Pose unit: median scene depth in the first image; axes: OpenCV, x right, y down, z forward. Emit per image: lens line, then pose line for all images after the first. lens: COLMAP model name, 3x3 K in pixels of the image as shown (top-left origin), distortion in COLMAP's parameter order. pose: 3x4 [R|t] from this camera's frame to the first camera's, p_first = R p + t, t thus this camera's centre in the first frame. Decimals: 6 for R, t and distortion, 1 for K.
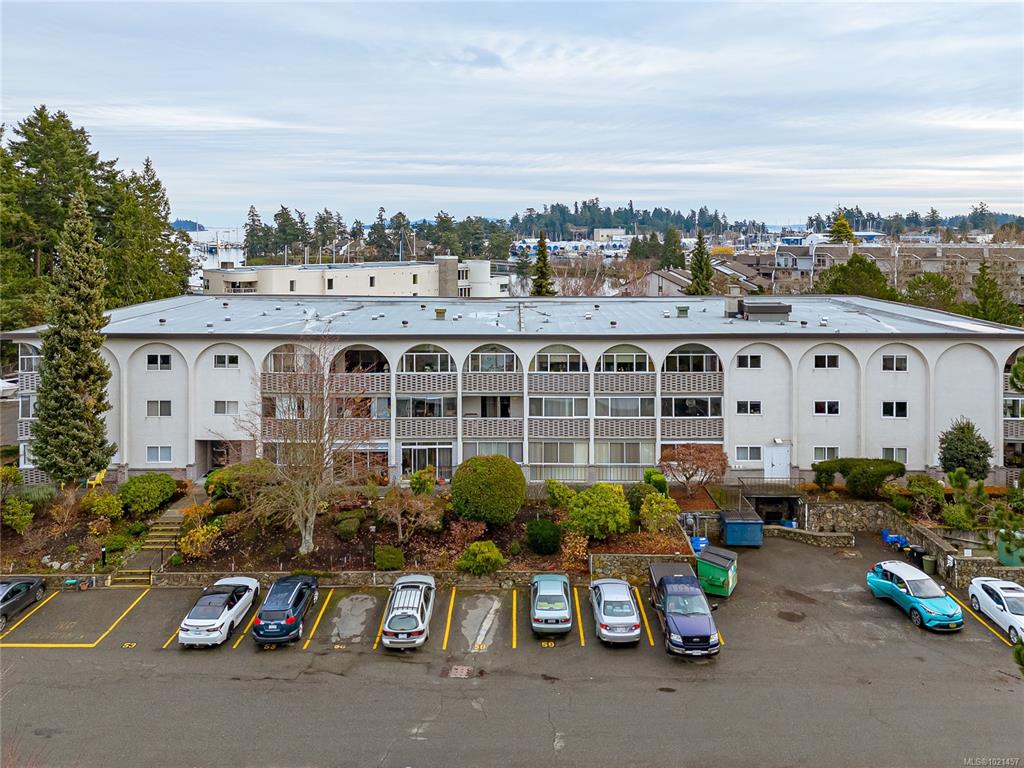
lens RADIAL K [[719.2, 0, 510.8], [0, 719.2, 354.7], [0, 0, 1]] dist [0.024487, -0.011601]
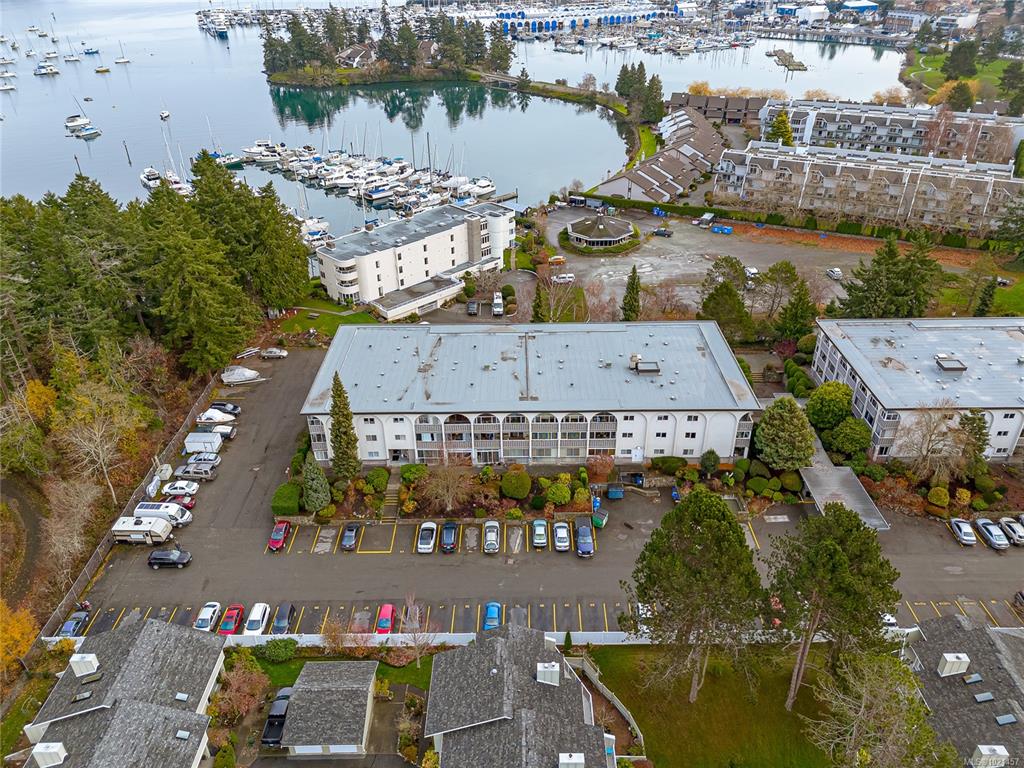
lens RADIAL K [[719.2, 0, 504.8], [0, 719.2, 384.2], [0, 0, 1]] dist [0.024487, -0.011601]
pose [[0.999895, -0.012844, -0.006673, -0.043382], [0.014473, 0.882771, 0.469580, -1.144761], [-0.000141, -0.469627, 0.882865, -0.941221]]
